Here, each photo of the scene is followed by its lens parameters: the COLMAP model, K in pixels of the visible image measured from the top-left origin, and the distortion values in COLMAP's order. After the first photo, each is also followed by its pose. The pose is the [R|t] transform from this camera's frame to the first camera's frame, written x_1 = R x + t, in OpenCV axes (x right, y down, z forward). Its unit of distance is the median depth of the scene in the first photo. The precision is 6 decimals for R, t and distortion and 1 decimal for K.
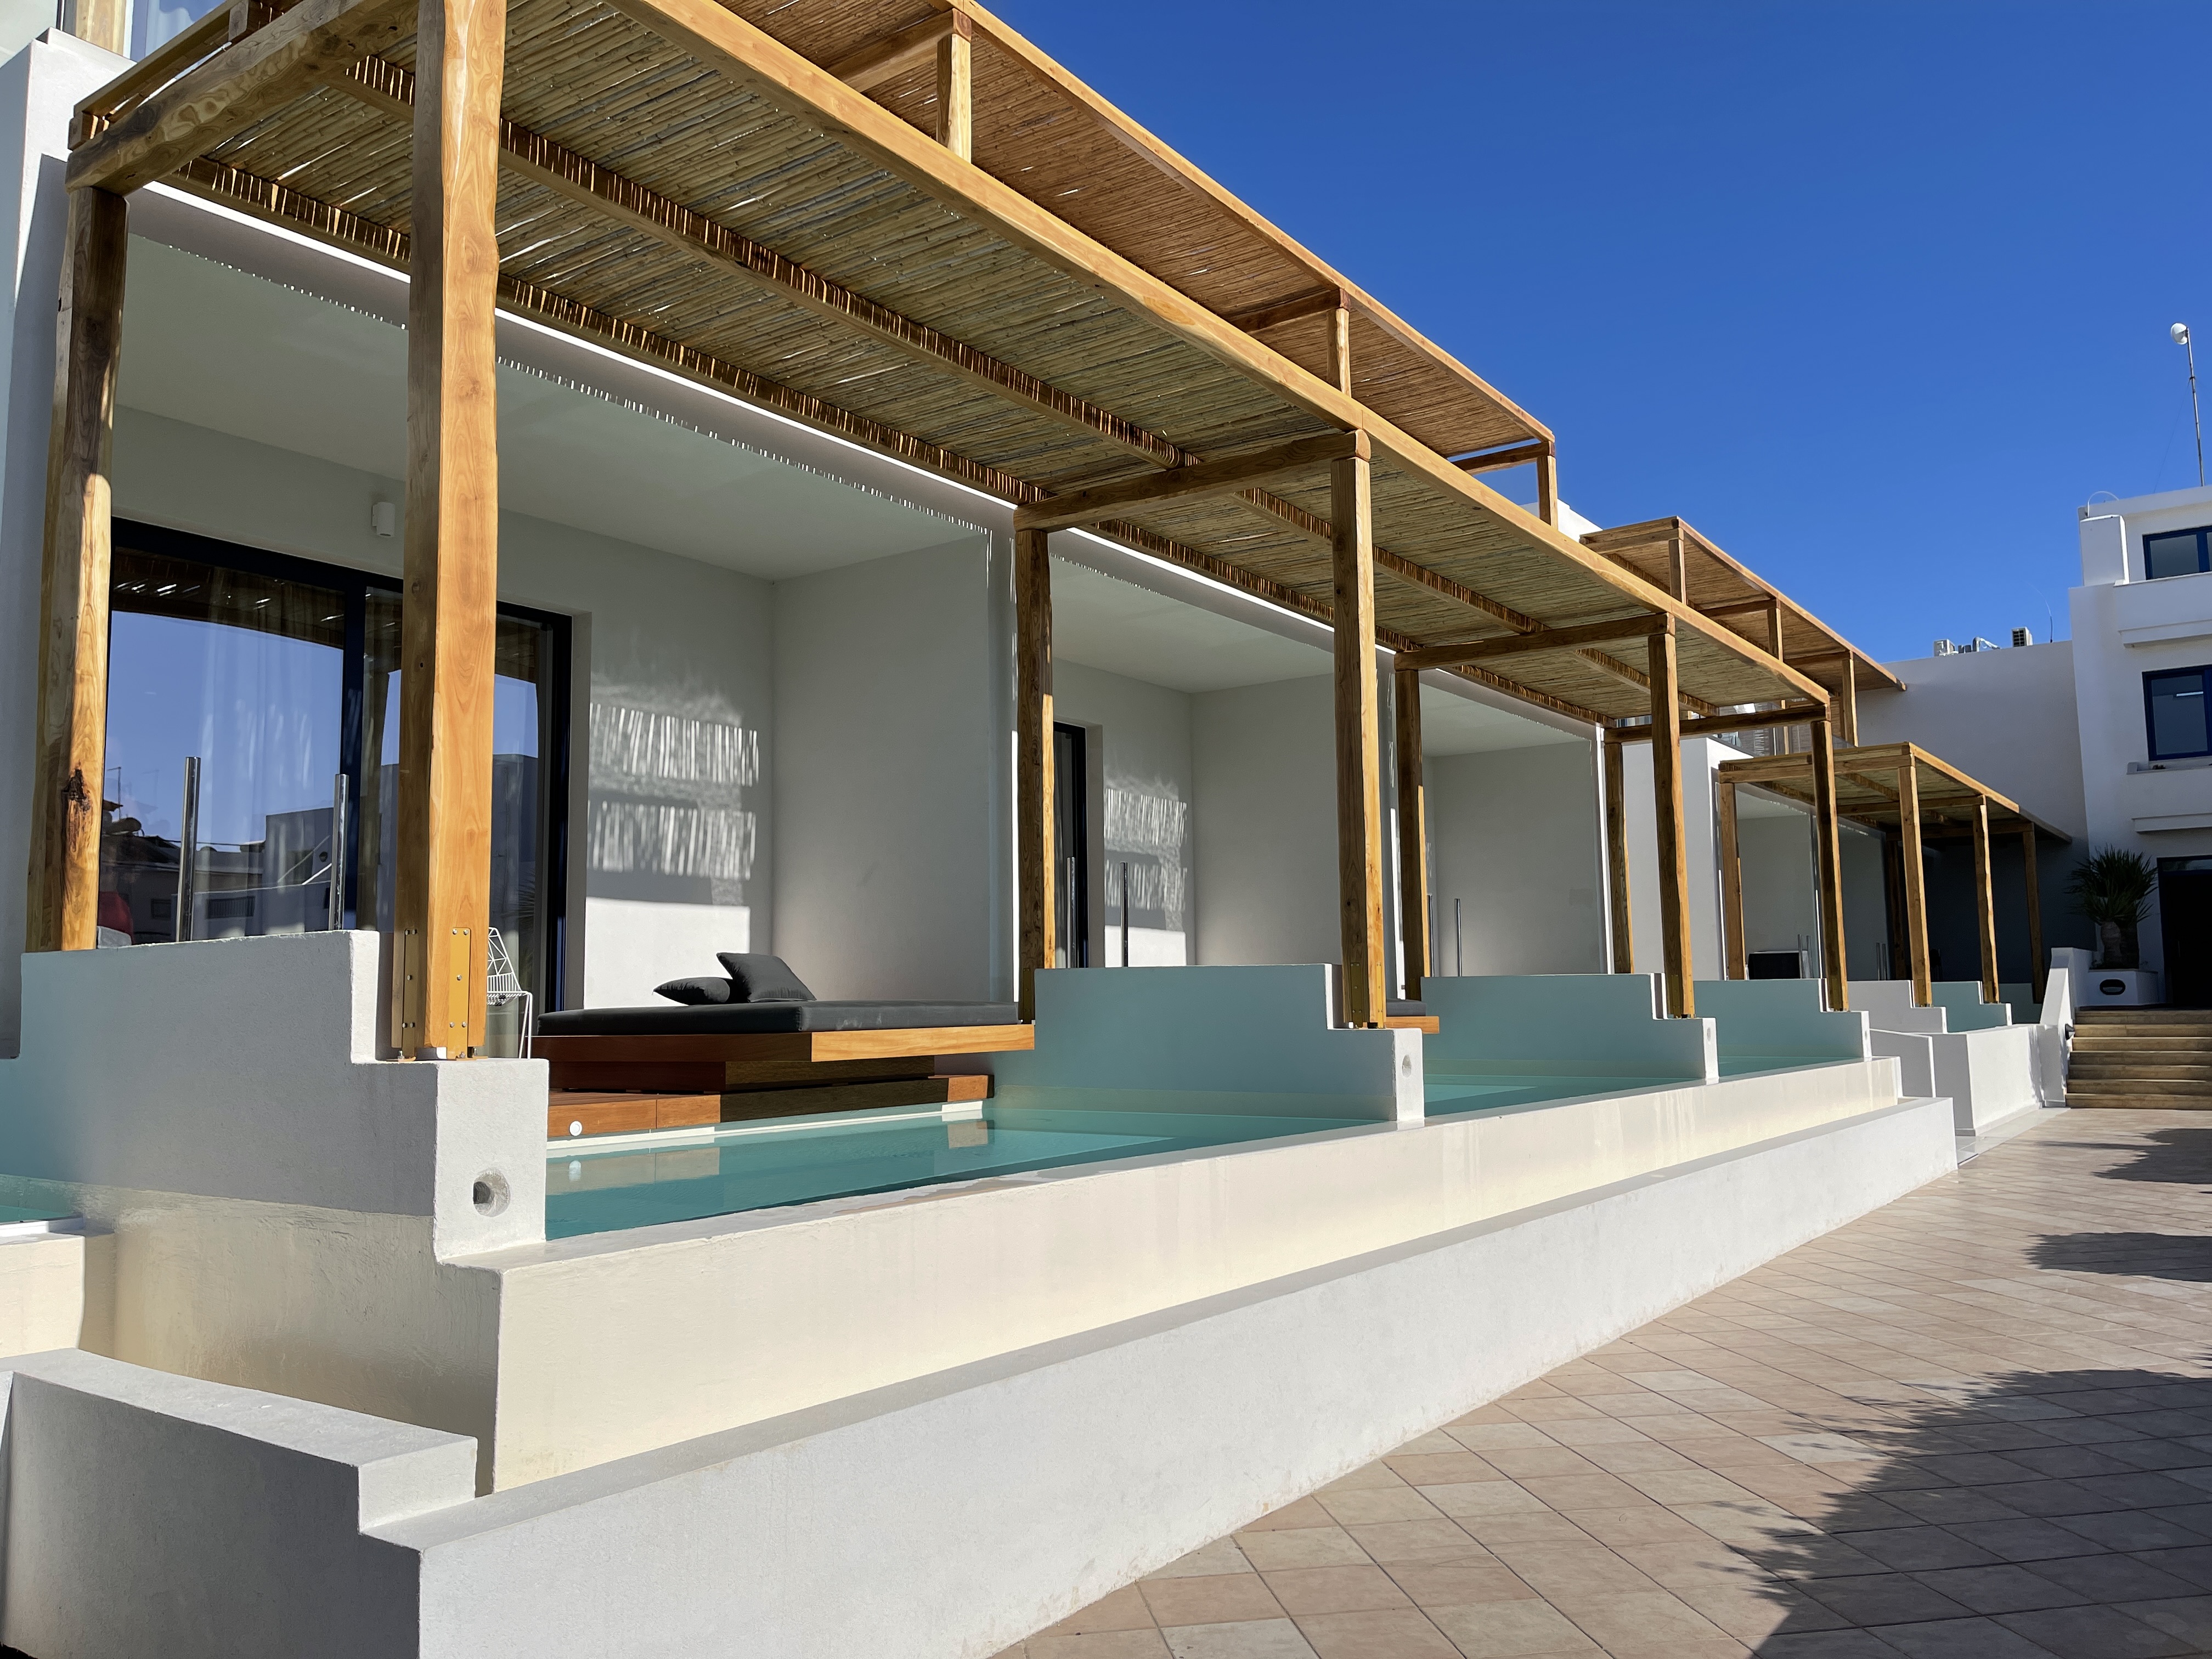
lens RADIAL K [[1709.0, 0, 1104.1], [0, 1709.0, 838.9], [0, 0, 1]] dist [0.002186, -0.002058]
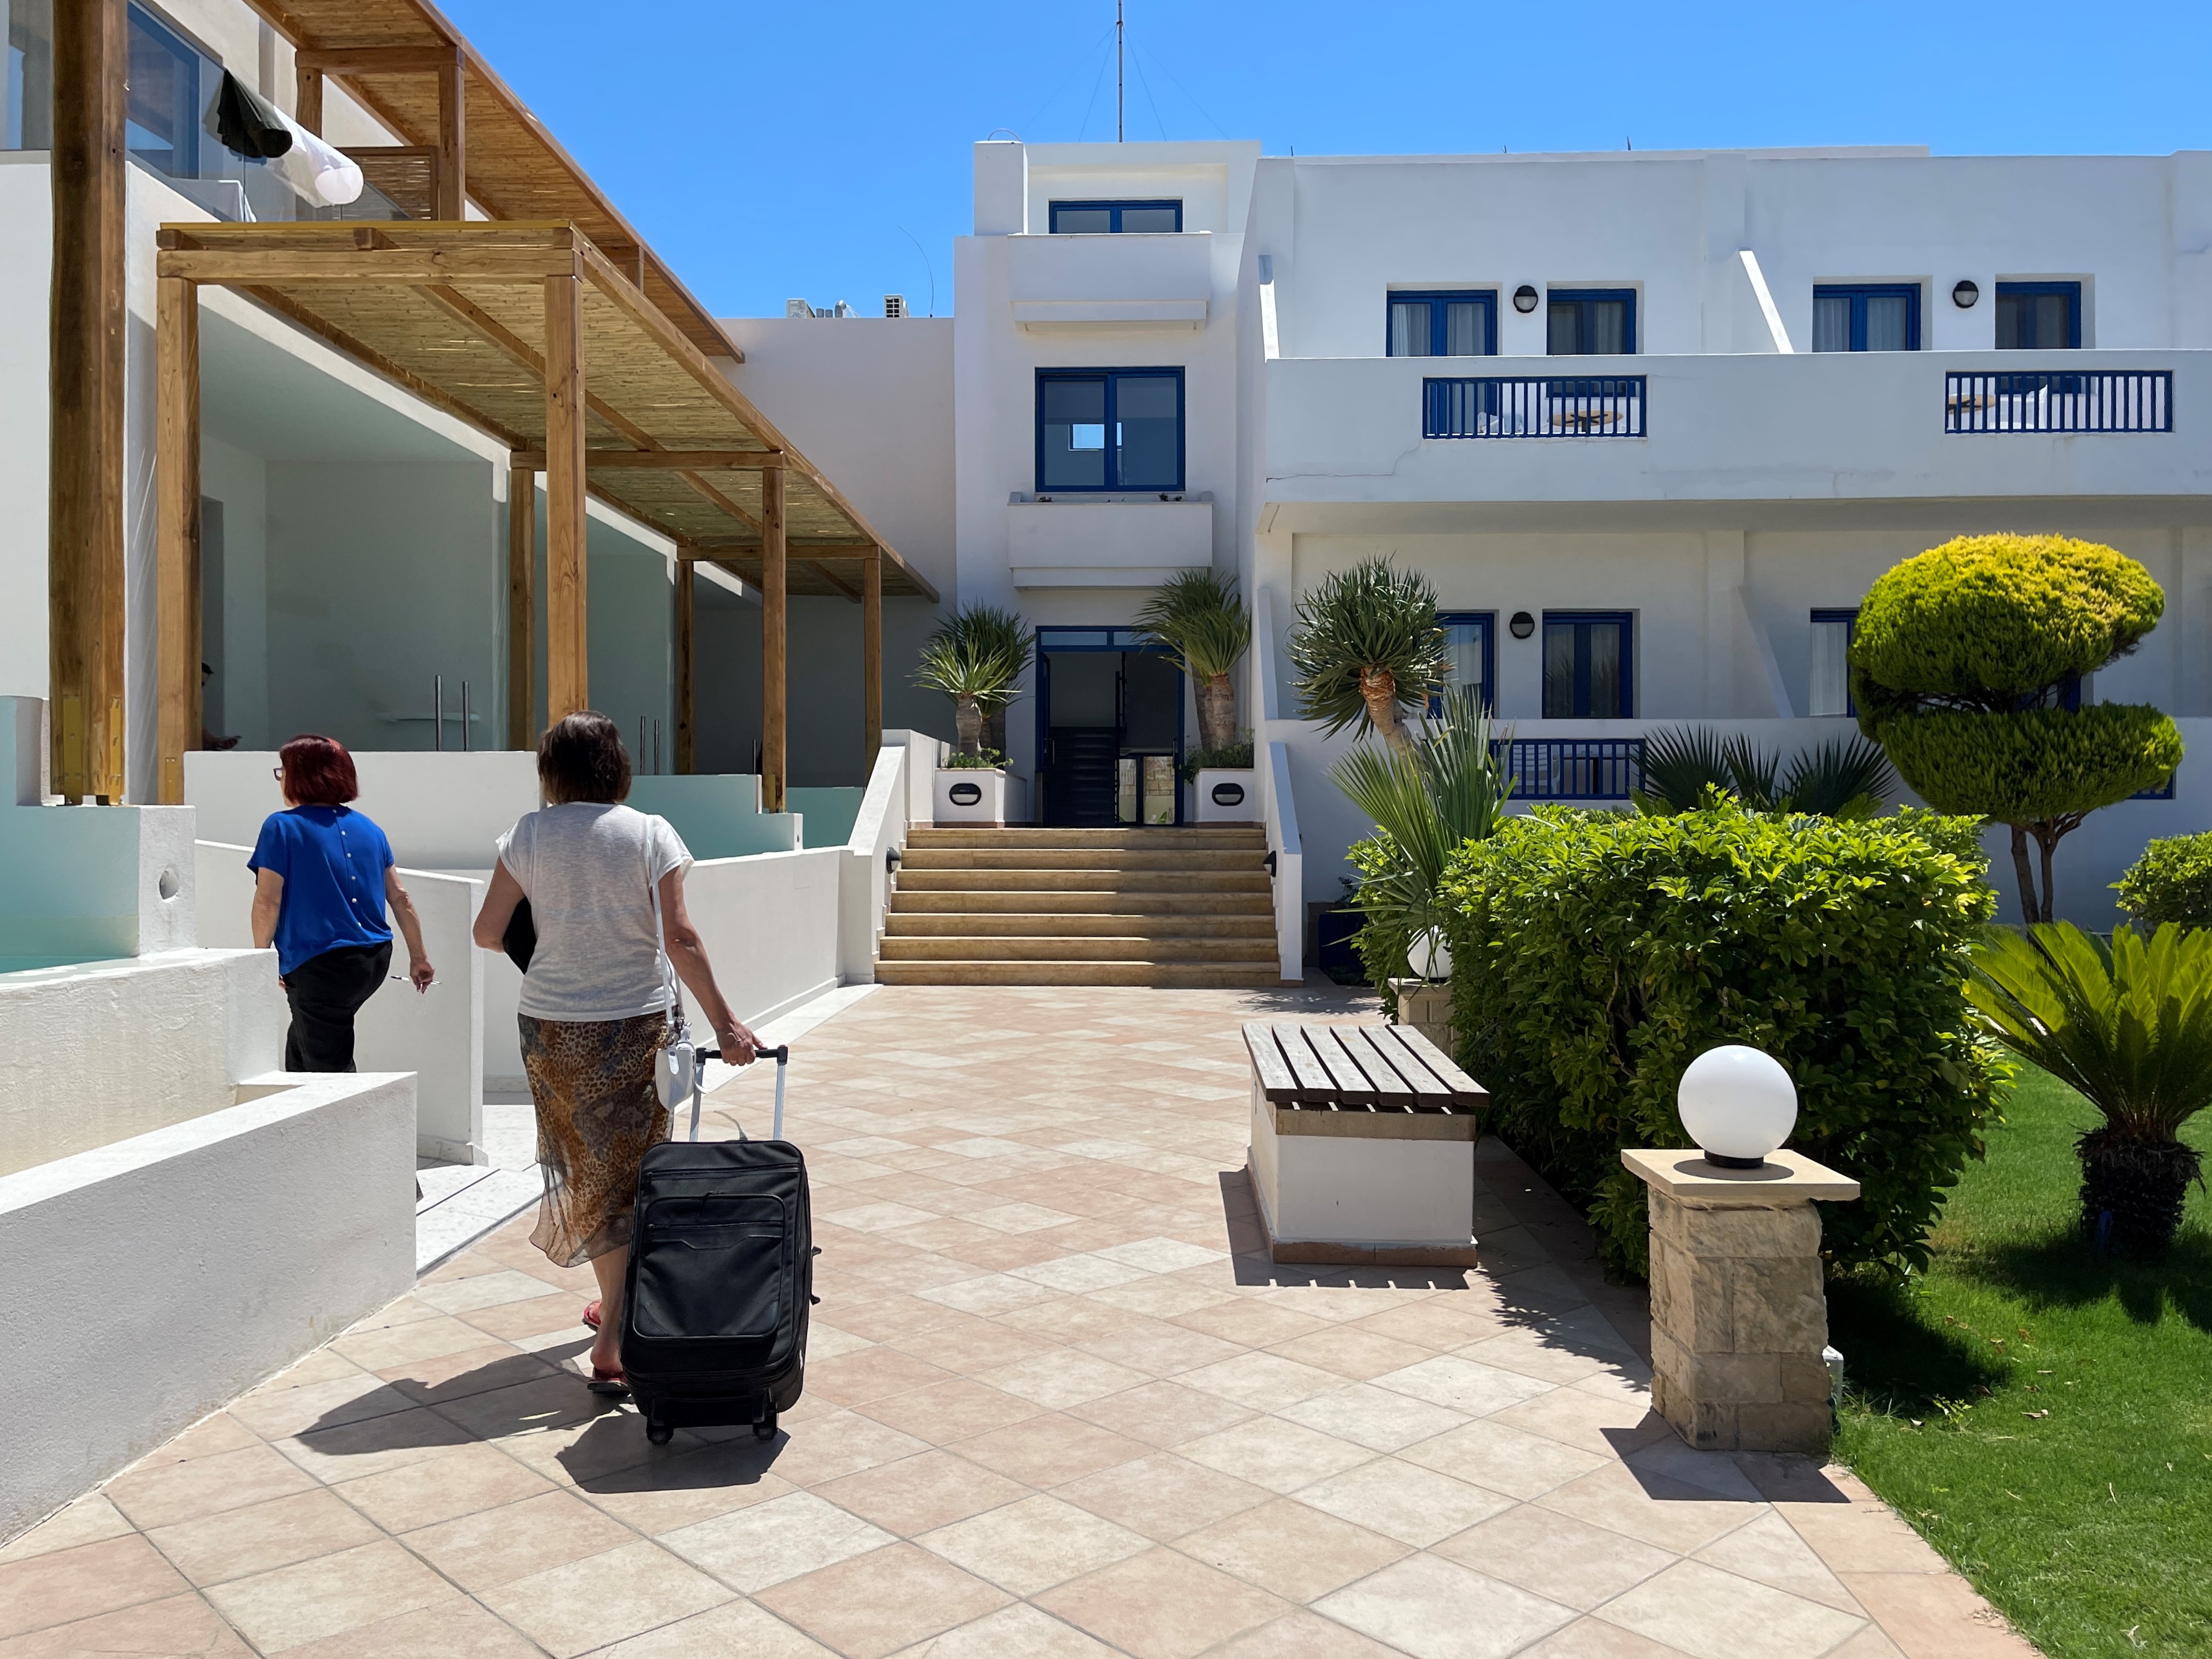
lens RADIAL K [[1709.2, 0, 1105.6], [0, 1709.2, 824.6], [0, 0, 1]] dist [0.002186, -0.002058]
pose [[0.829548, 0.013310, 0.558277, 0.226748], [-0.074563, 0.993404, 0.087109, 0.031980], [-0.553435, -0.113888, 0.825069, 0.358169]]
